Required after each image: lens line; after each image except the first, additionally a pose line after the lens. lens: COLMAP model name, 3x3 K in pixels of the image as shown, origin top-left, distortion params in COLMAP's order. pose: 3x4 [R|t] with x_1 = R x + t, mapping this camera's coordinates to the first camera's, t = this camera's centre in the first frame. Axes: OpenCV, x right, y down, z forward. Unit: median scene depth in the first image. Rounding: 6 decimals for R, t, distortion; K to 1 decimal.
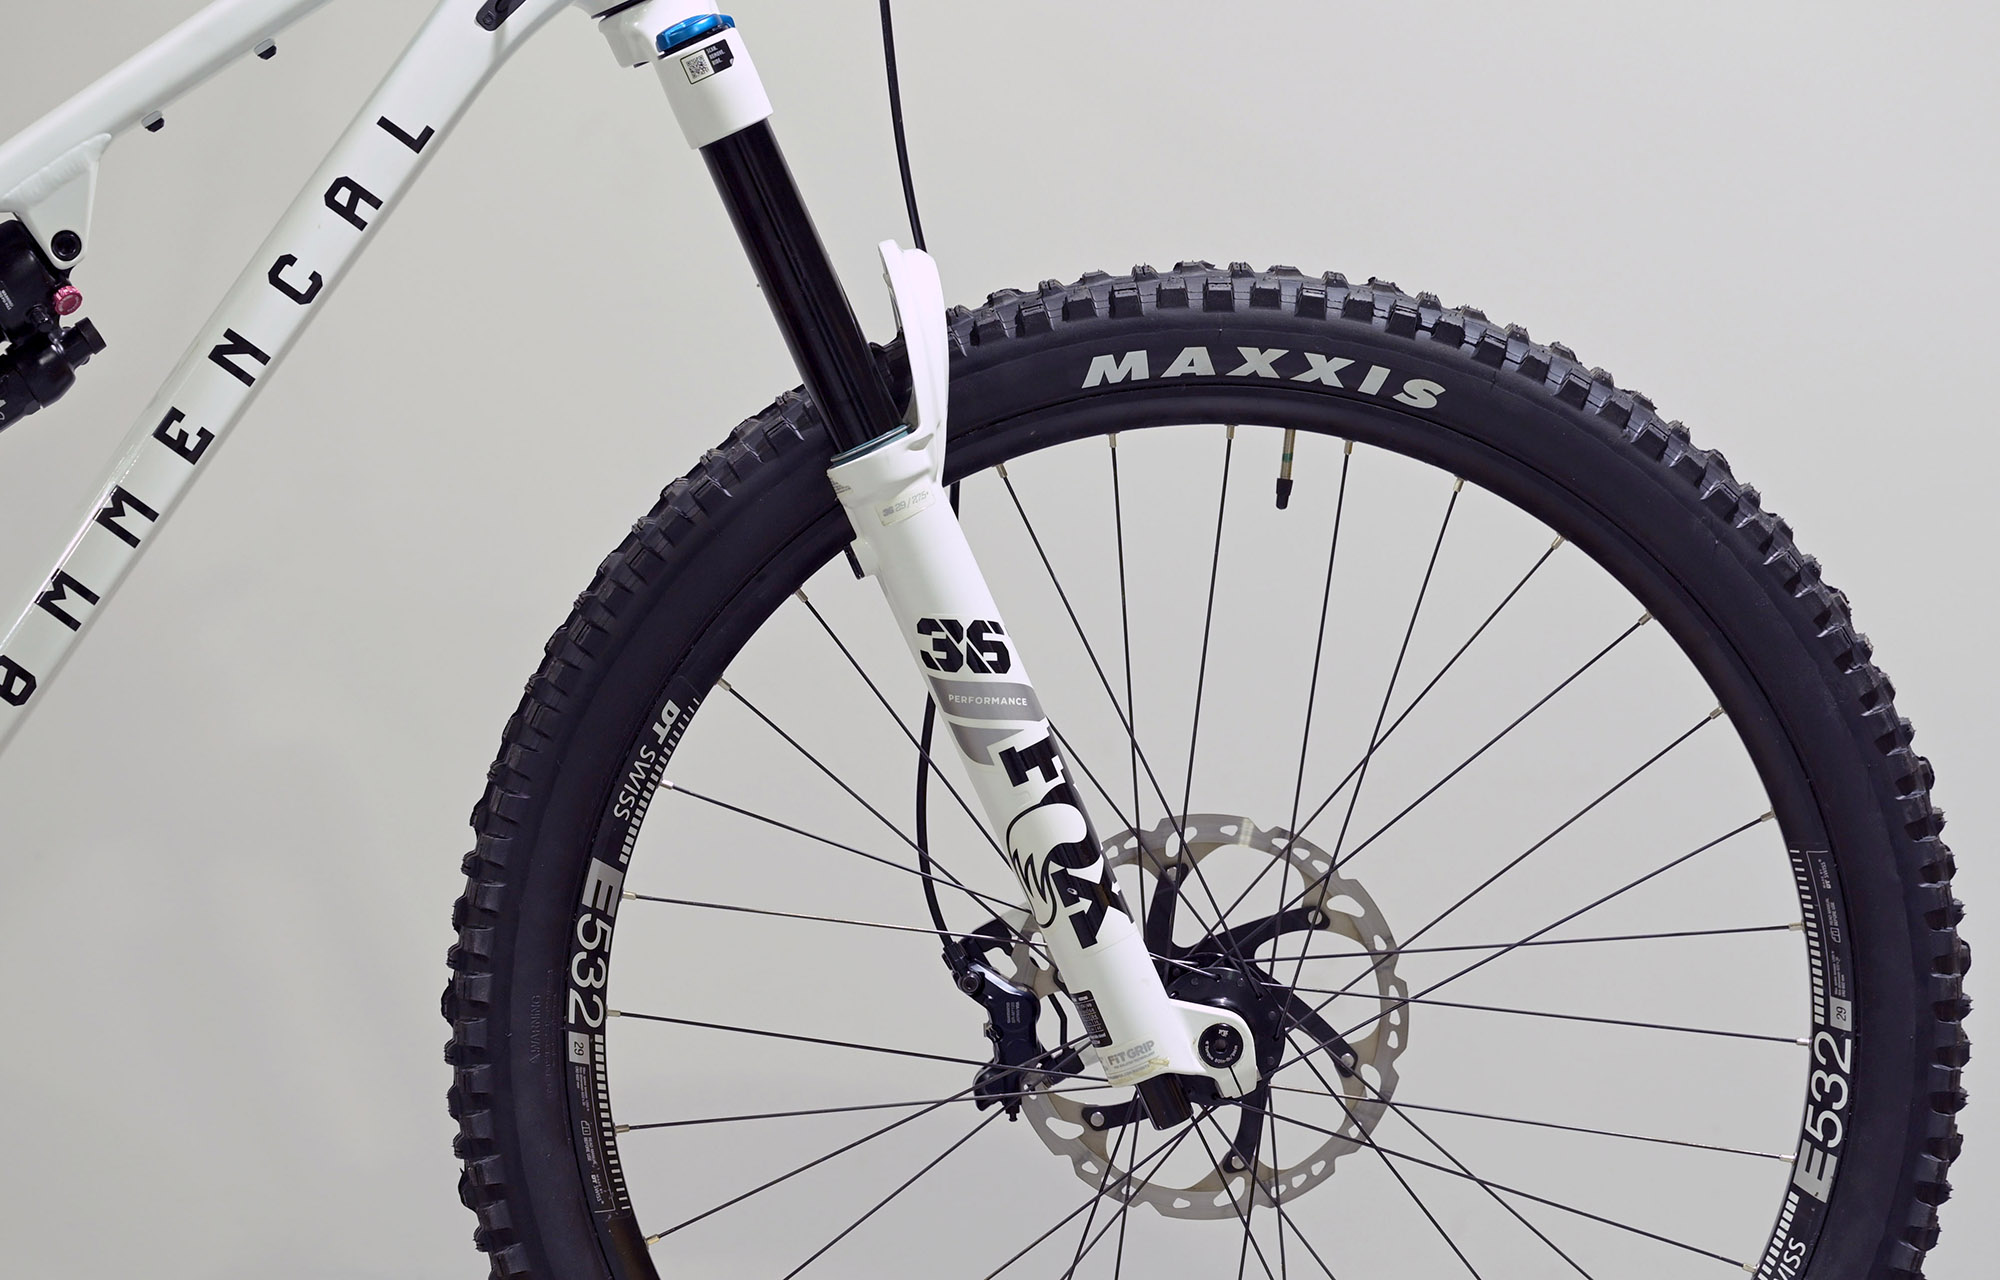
lens RADIAL K [[8310.3, 0, 1148.8], [0, 8310.3, 642.7], [0, 0, 1]] dist [-0.249300, 8.153846]
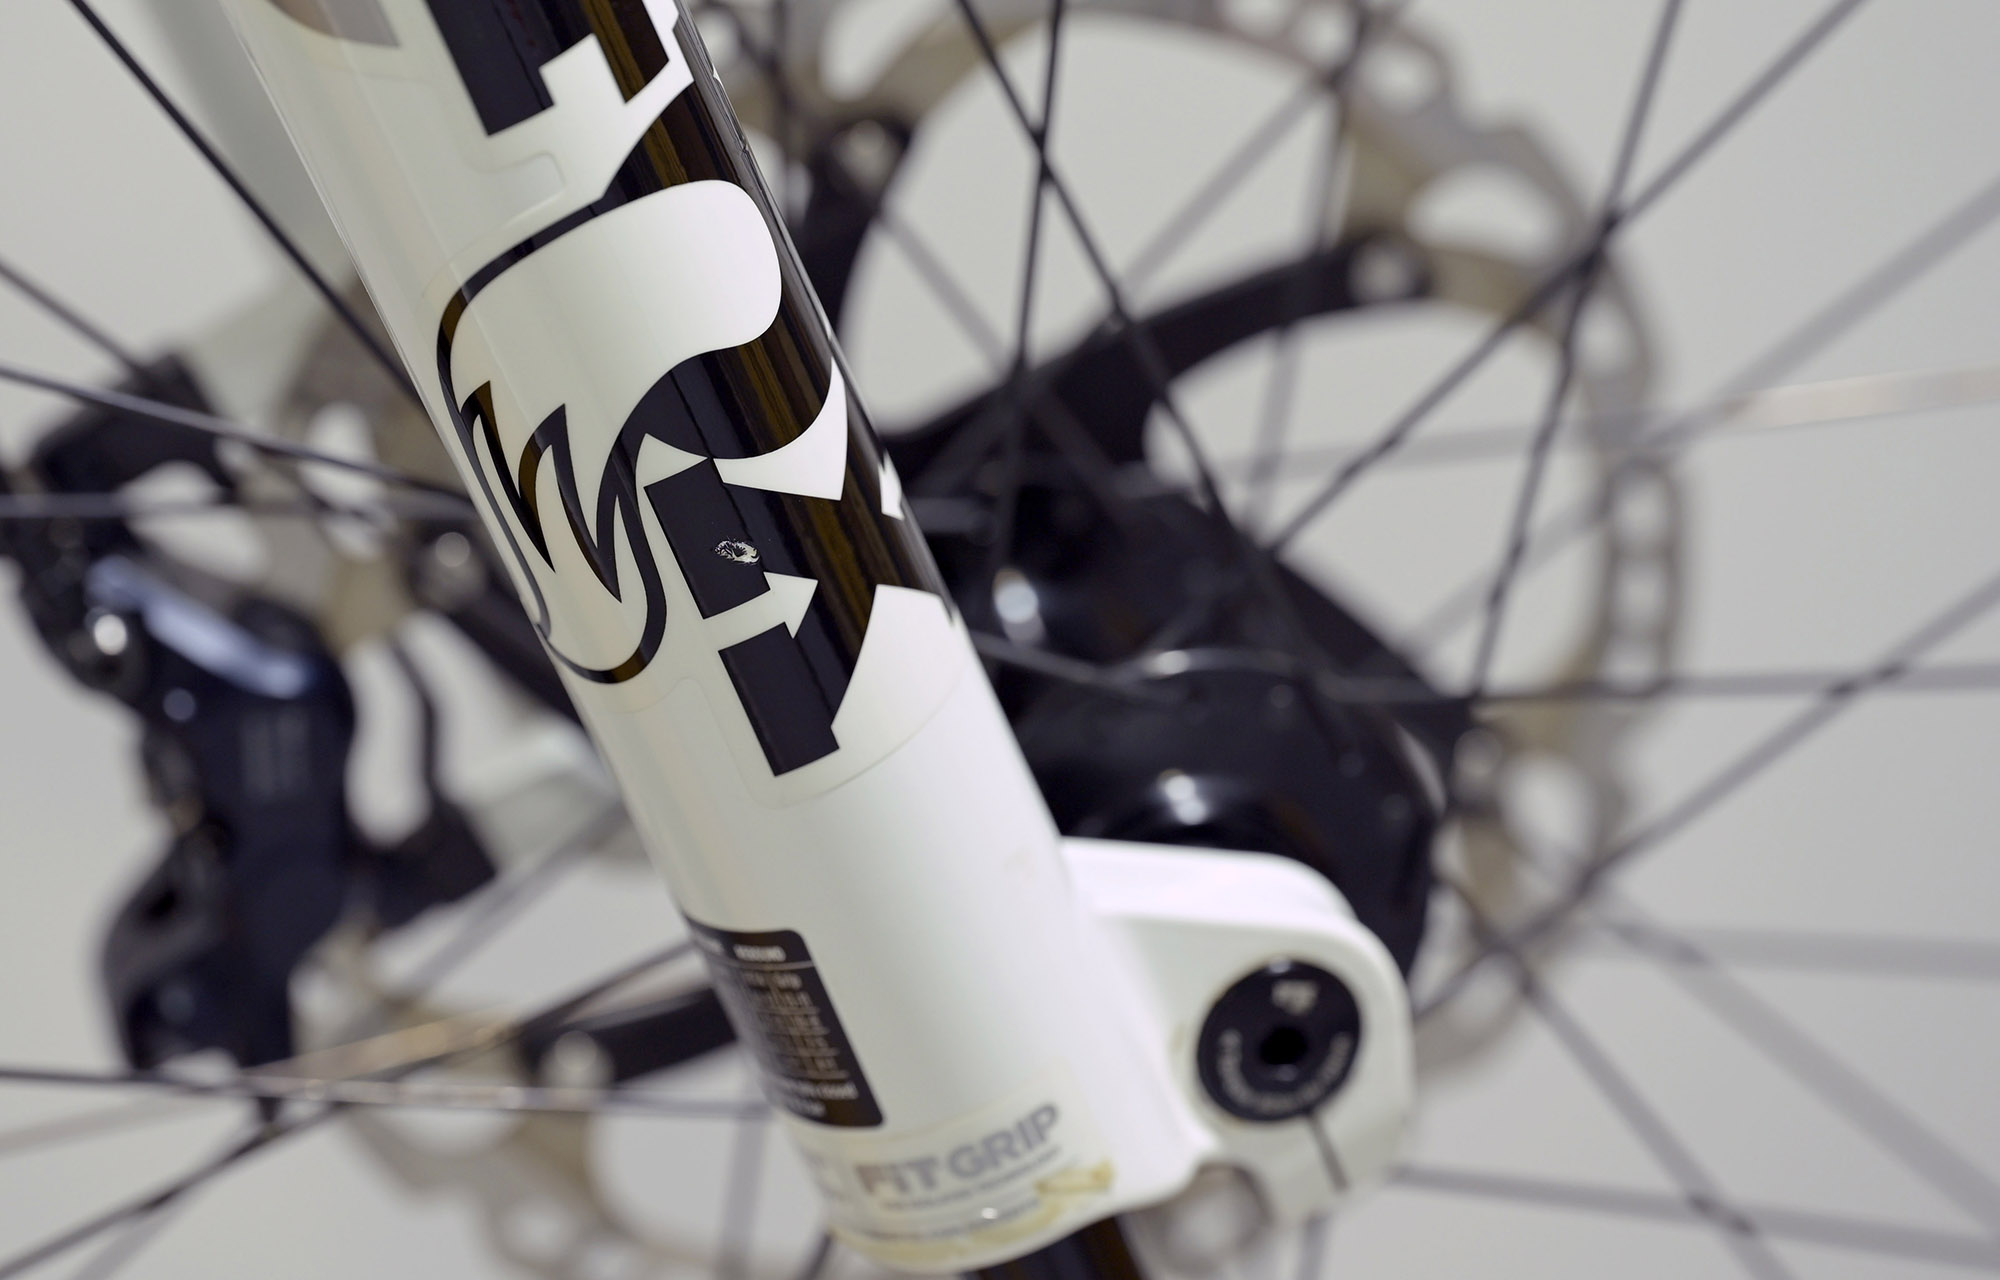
lens RADIAL K [[8310.3, 0, 1148.8], [0, 8310.3, 642.7], [0, 0, 1]] dist [-0.249300, 8.153846]
pose [[0.962825, -0.078223, 0.258554, -0.056370], [-0.008109, 0.948354, 0.317111, -0.039285], [-0.270006, -0.307419, 0.912464, 0.773922]]
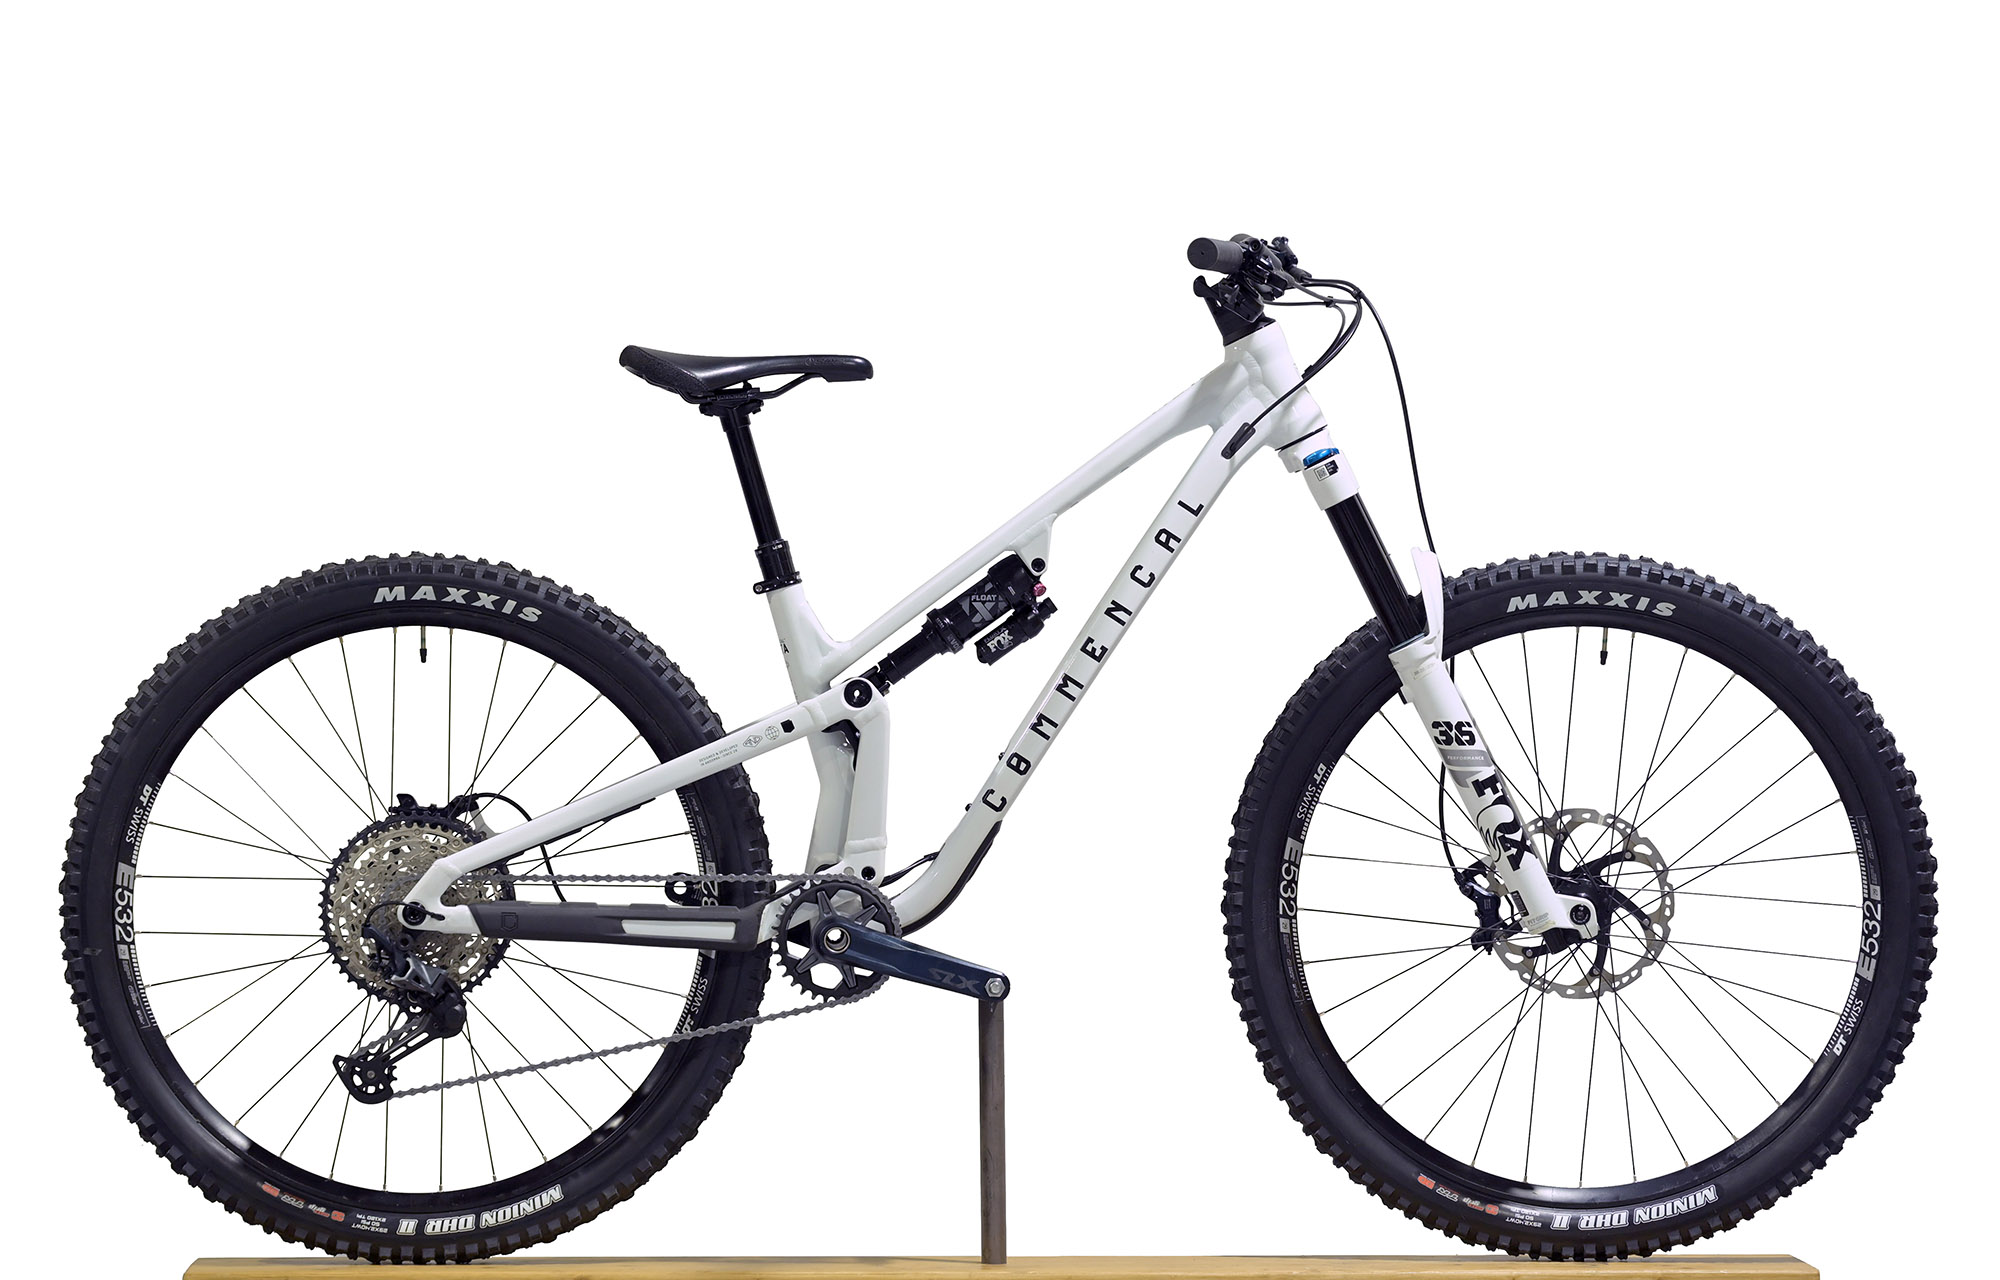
lens RADIAL K [[8310.3, 0, 1148.8], [0, 8310.3, 642.7], [0, 0, 1]] dist [-0.249300, 8.153846]
pose [[0.994590, -0.034821, -0.097870, 0.110015], [0.033652, 0.999341, -0.013569, 0.003378], [0.098278, 0.010202, 0.995107, -1.153197]]
